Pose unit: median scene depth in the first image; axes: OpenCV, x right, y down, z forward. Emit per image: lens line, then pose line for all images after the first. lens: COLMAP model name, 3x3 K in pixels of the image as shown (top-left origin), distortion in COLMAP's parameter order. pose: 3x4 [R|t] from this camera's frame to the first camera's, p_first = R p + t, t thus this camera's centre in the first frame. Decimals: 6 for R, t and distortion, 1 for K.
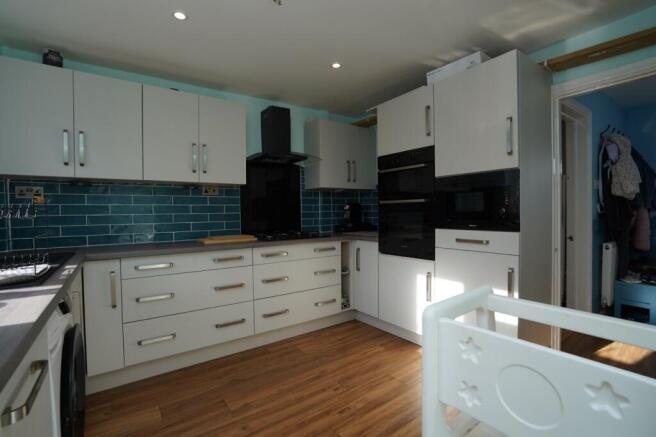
lens RADIAL K [[303.5, 0, 327.8], [0, 303.5, 214.2], [0, 0, 1]] dist [-0.036418, 0.000628]
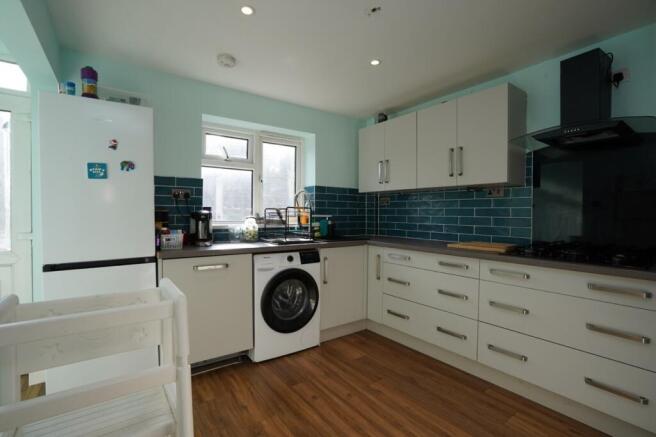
lens RADIAL K [[303.5, 0, 327.8], [0, 303.5, 214.2], [0, 0, 1]] dist [-0.036418, 0.000628]
pose [[-0.003770, 0.012764, -0.999911, 0.632226], [-0.020933, 0.999698, 0.012841, -0.014883], [0.999774, 0.020979, -0.003502, 0.624349]]
